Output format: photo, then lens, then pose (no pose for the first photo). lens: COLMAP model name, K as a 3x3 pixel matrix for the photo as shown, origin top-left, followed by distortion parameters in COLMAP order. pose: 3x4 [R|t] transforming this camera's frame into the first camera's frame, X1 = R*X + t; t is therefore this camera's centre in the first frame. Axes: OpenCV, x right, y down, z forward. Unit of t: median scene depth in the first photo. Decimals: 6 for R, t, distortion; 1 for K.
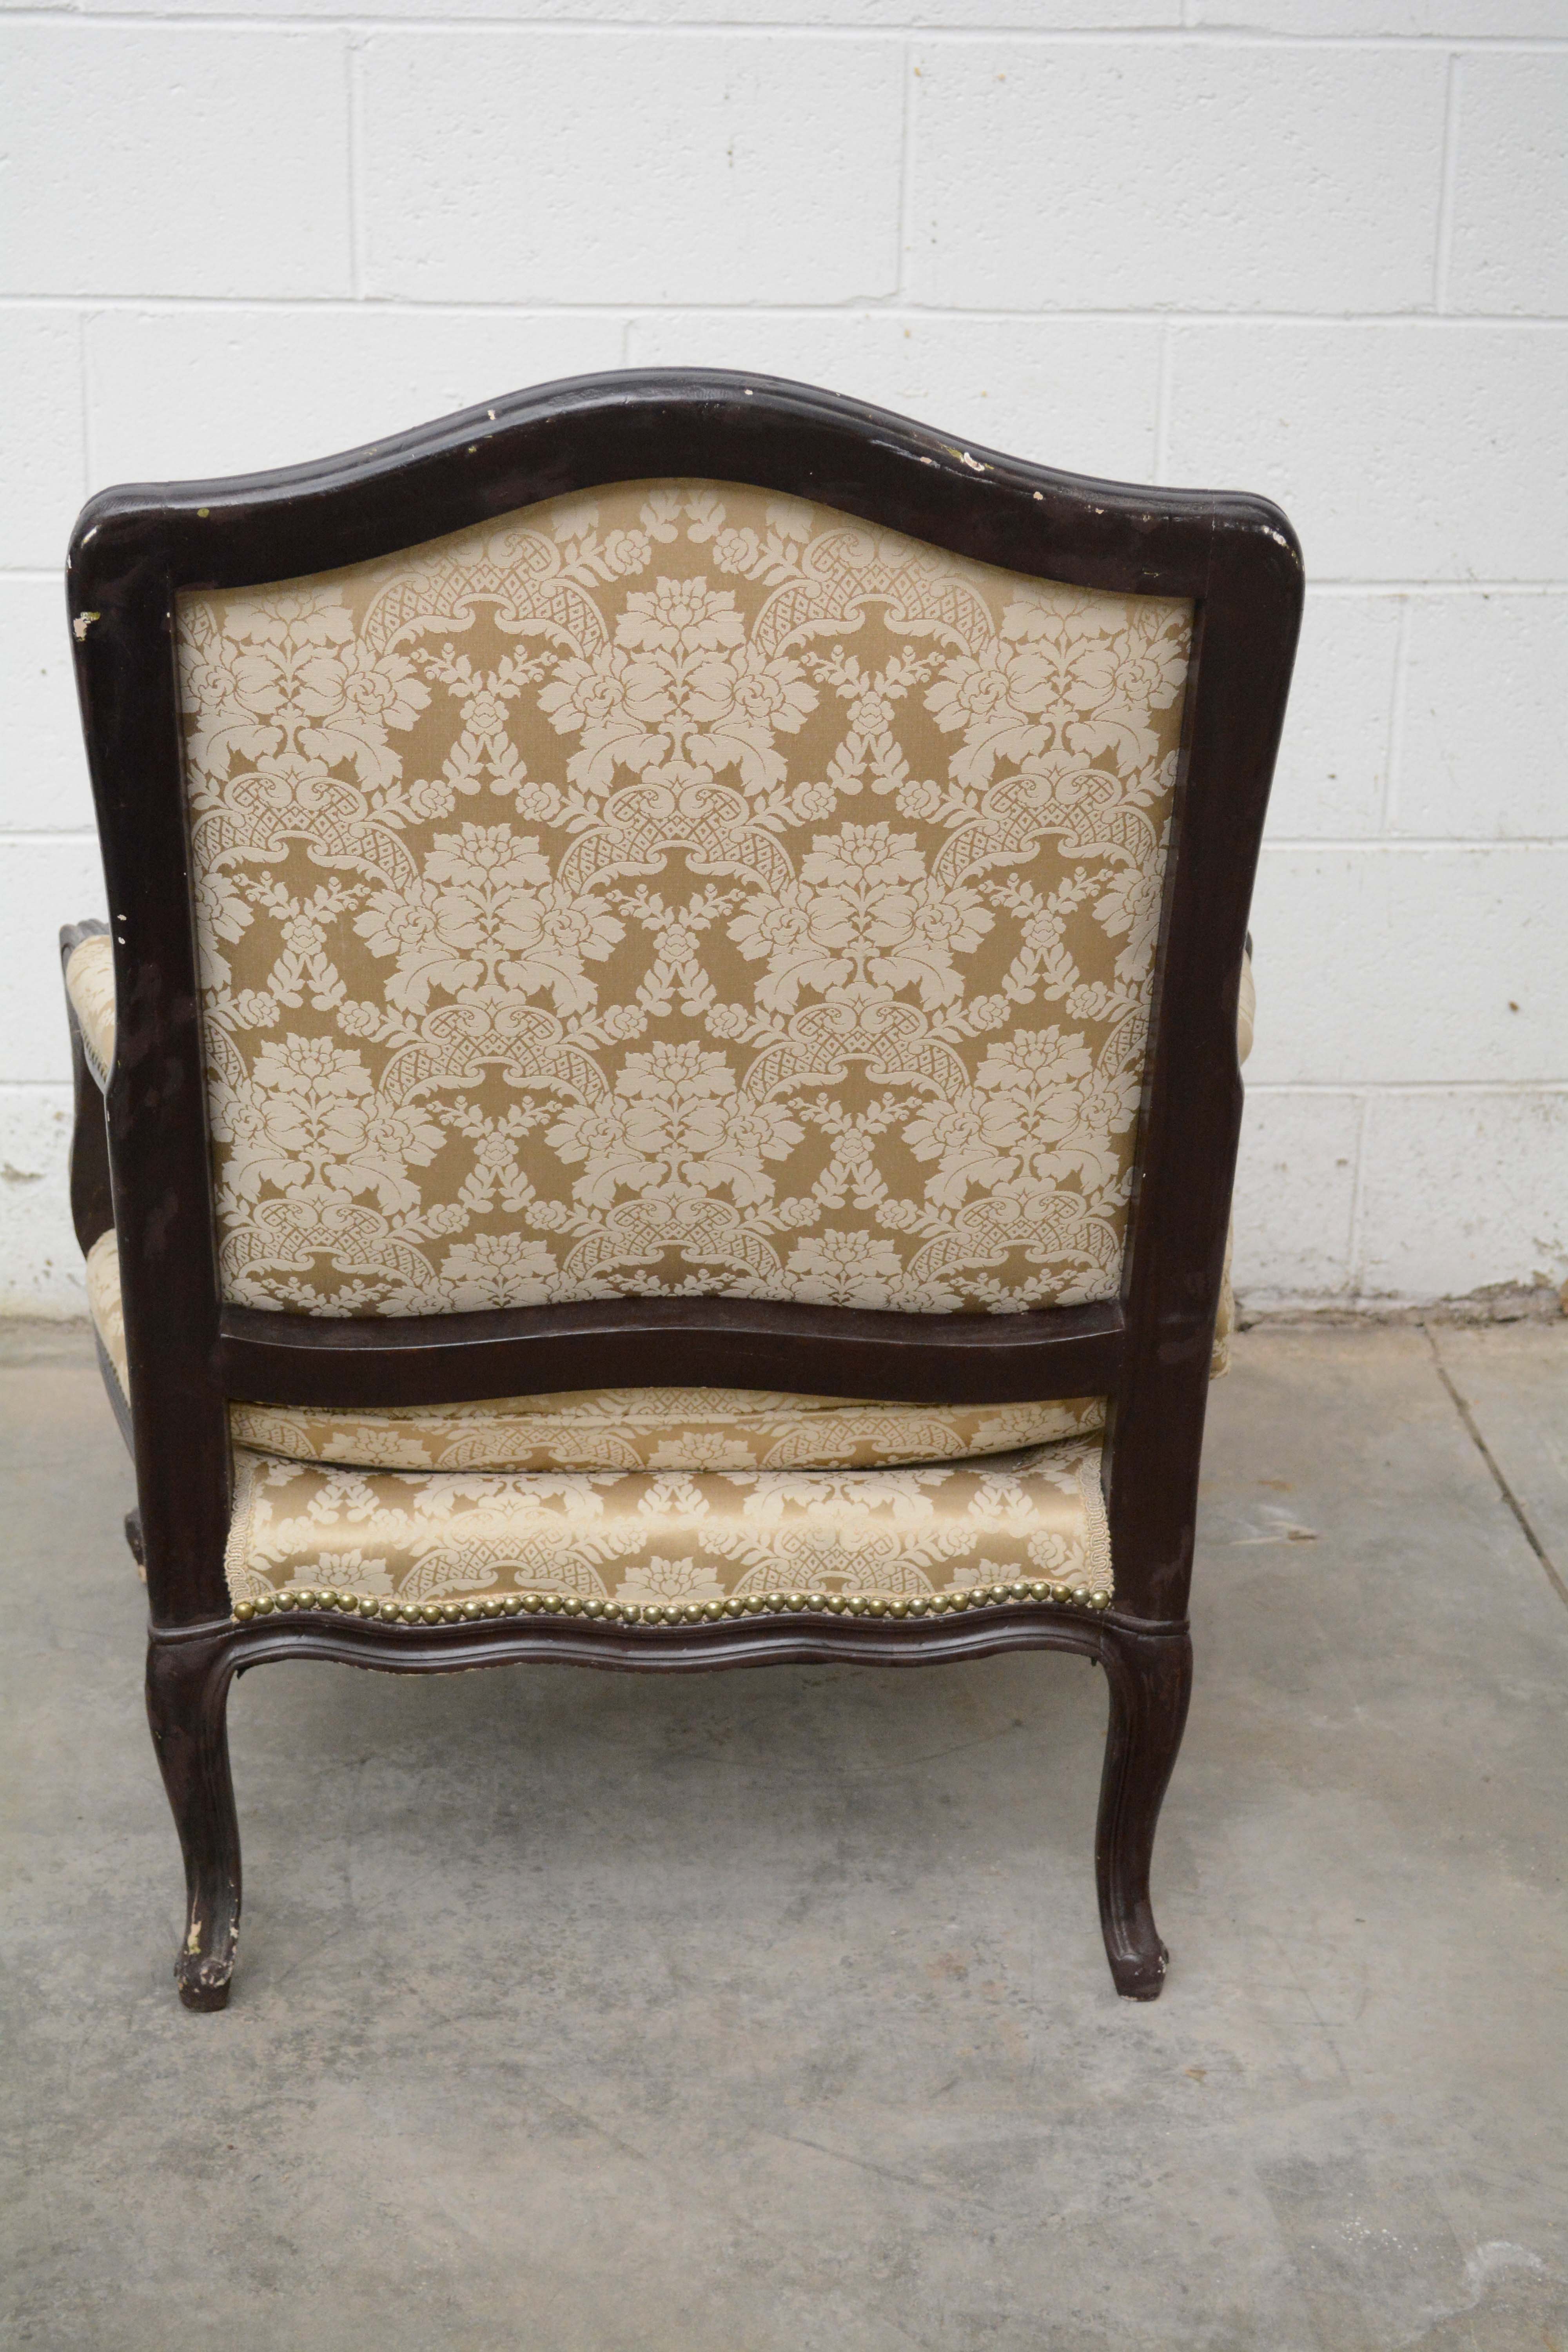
lens RADIAL K [[3749.1, 0, 784.0], [0, 3749.1, 1176.0], [0, 0, 1]] dist [-0.001846, 0.039534]
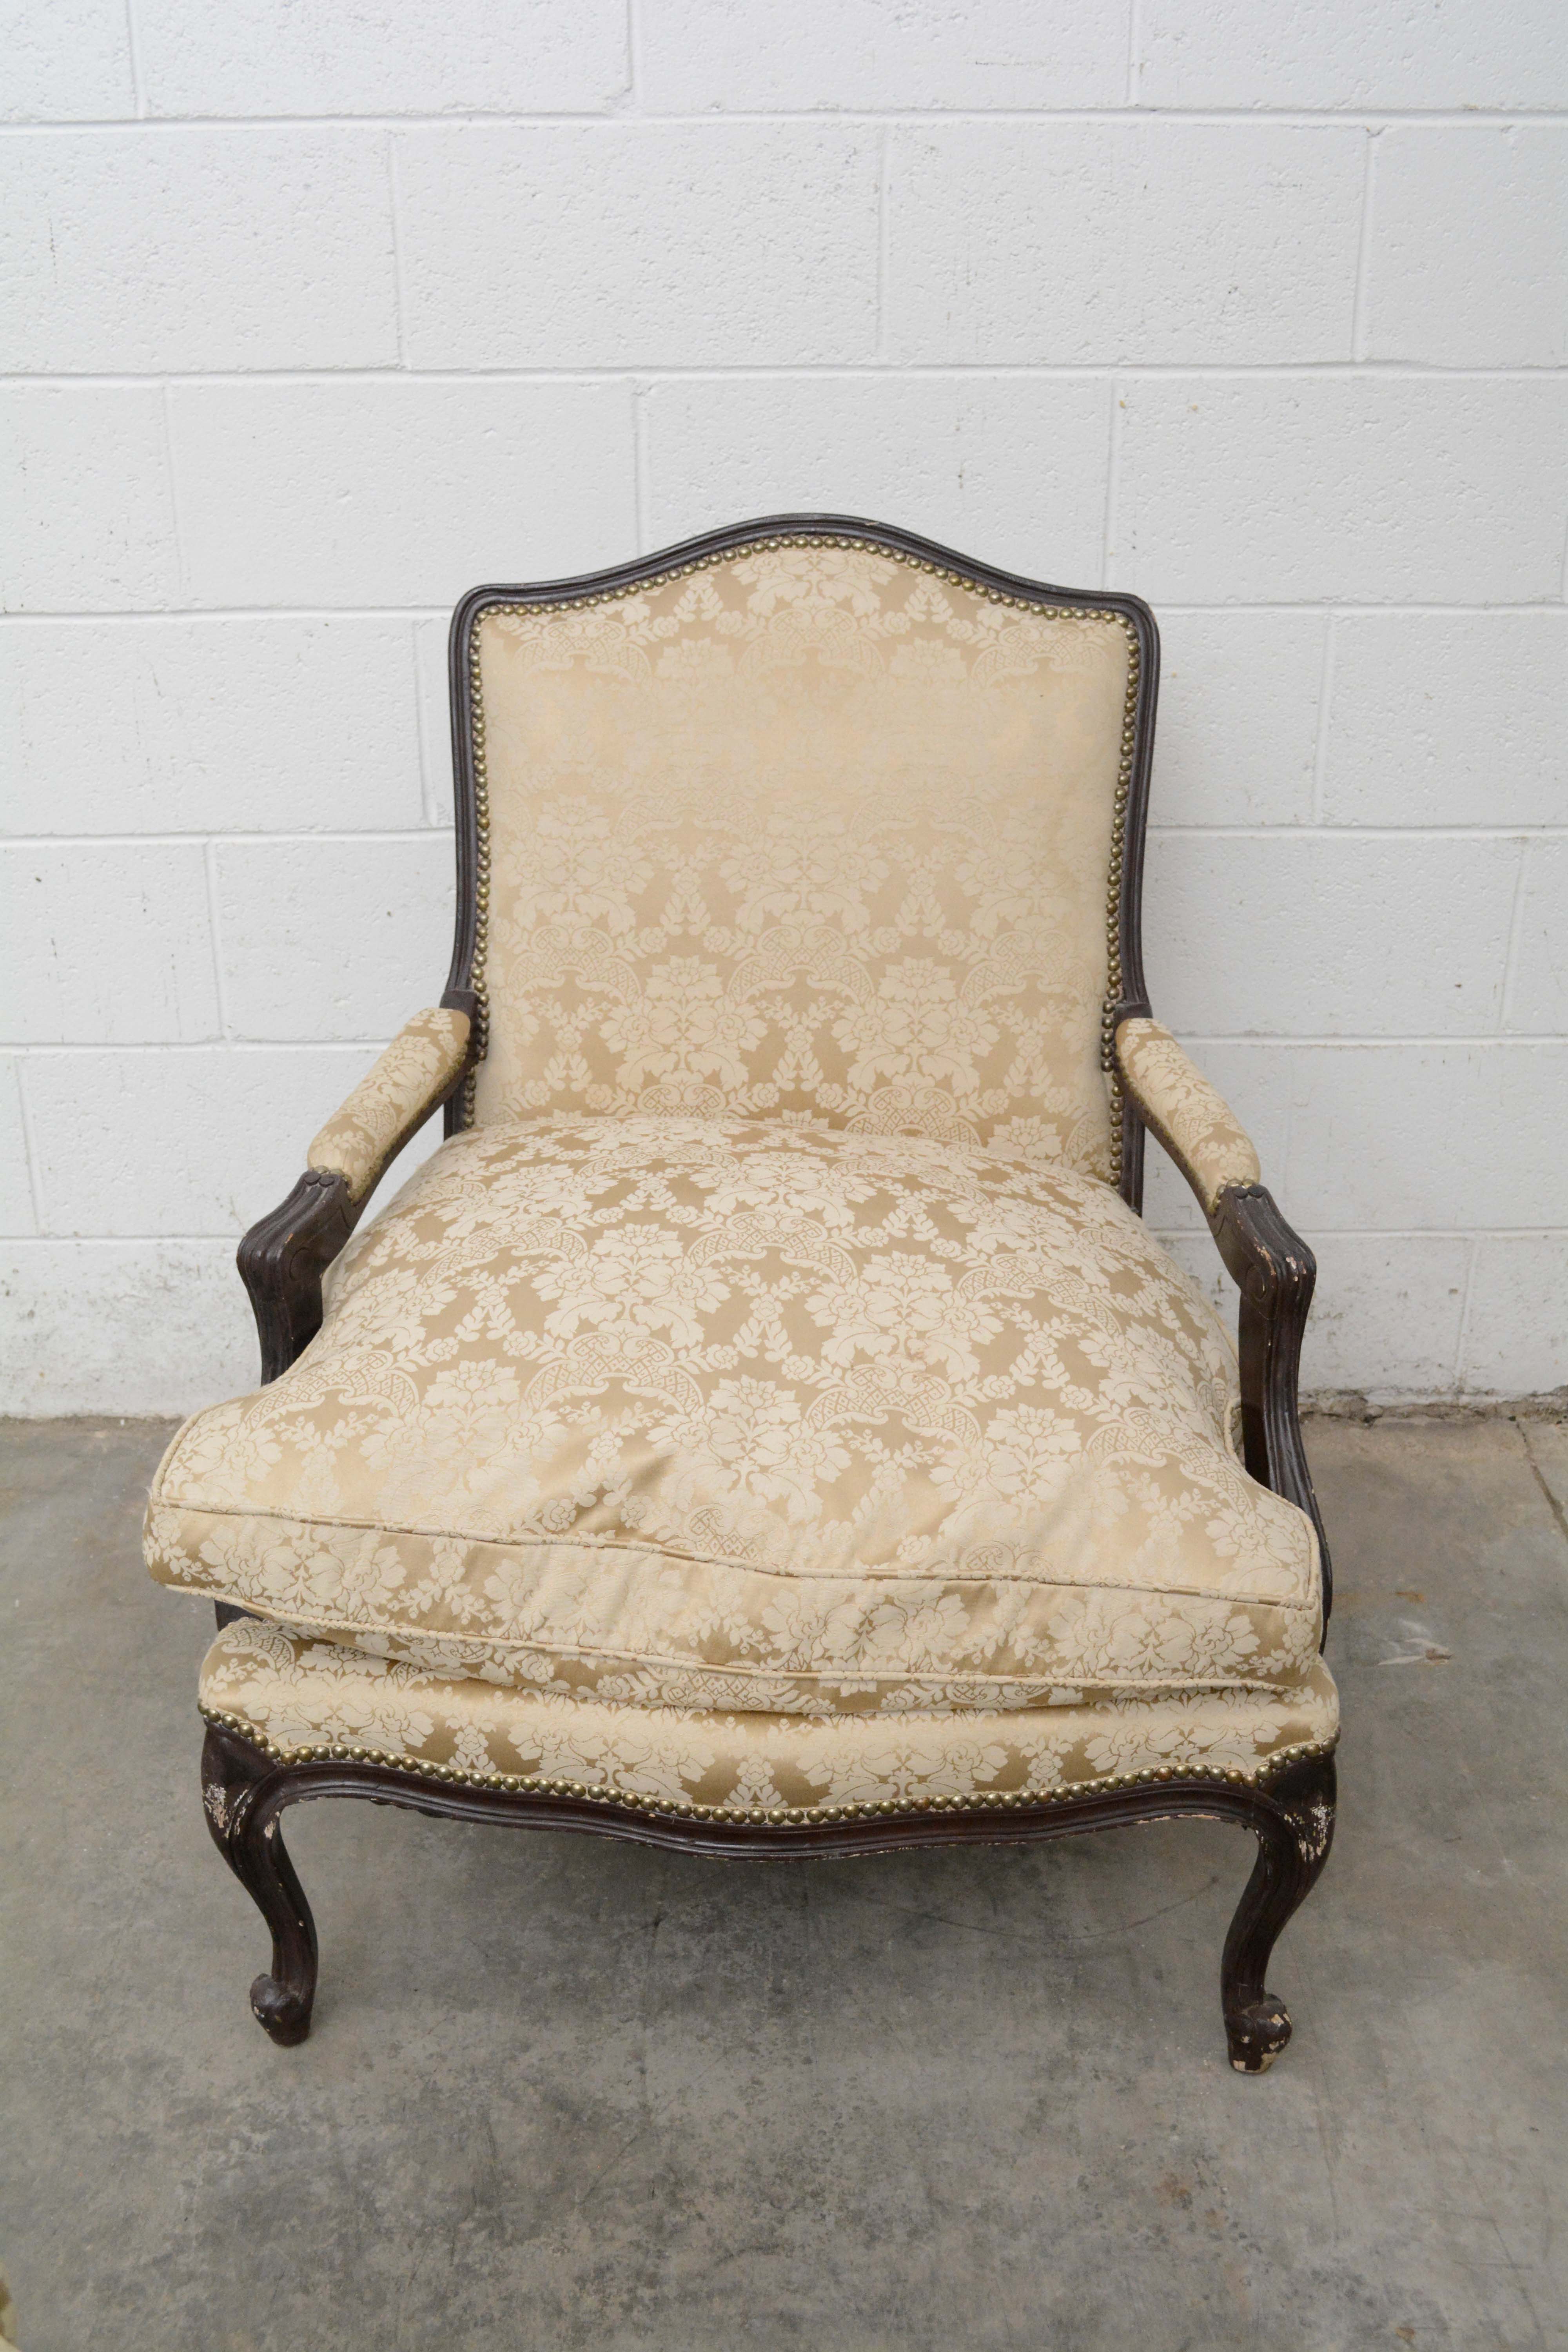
lens RADIAL K [[2403.8, 0, 784.0], [0, 2403.8, 1176.0], [0, 0, 1]] dist [-0.054955, 0.011071]
pose [[0.998083, 0.001860, -0.061869, -0.027949], [0.003326, 0.996493, 0.083607, -0.145485], [0.061808, -0.083653, 0.994576, 0.292274]]
